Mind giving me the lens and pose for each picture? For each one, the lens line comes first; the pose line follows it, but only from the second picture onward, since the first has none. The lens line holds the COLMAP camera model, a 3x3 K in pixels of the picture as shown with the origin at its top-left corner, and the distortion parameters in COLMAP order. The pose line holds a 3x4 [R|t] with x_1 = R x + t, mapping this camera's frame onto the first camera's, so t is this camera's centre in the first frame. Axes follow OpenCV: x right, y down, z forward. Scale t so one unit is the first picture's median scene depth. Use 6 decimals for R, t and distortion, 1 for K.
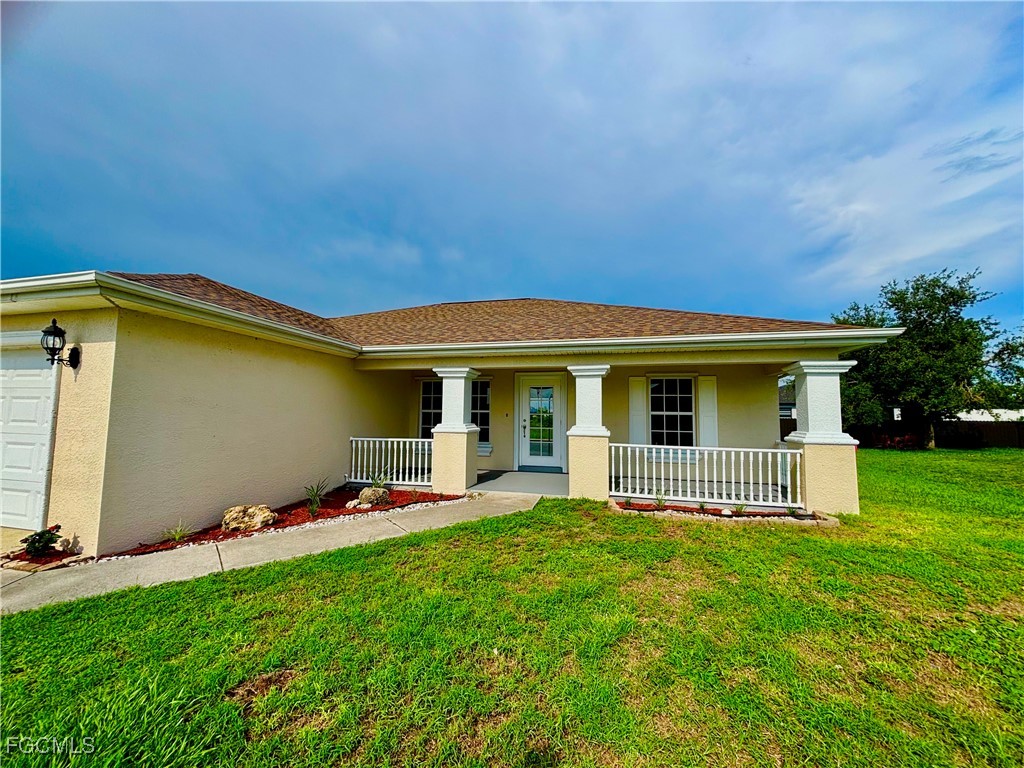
lens RADIAL K [[412.0, 0, 510.0], [0, 412.0, 385.9], [0, 0, 1]] dist [0.000486, 0.000154]
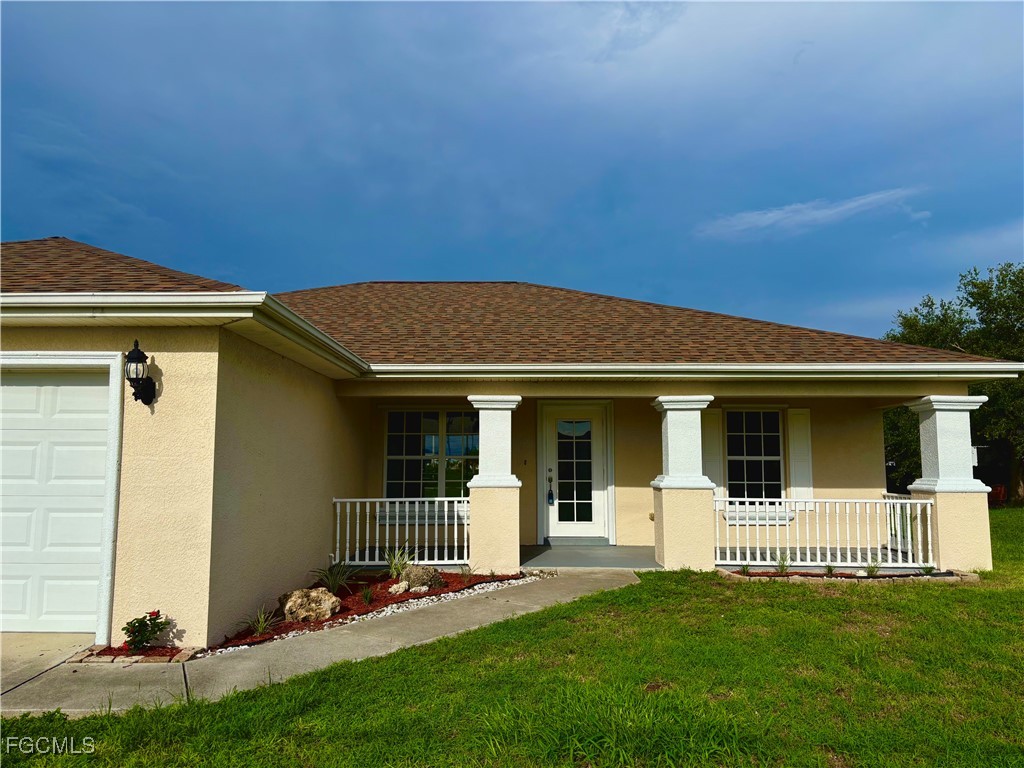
lens RADIAL K [[772.9, 0, 510.1], [0, 772.9, 388.4], [0, 0, 1]] dist [0.065982, -0.089113]
pose [[0.972305, 0.012131, 0.233399, -0.449034], [-0.005859, 0.999603, -0.027547, -0.021451], [-0.233641, 0.025417, 0.971991, -0.322081]]
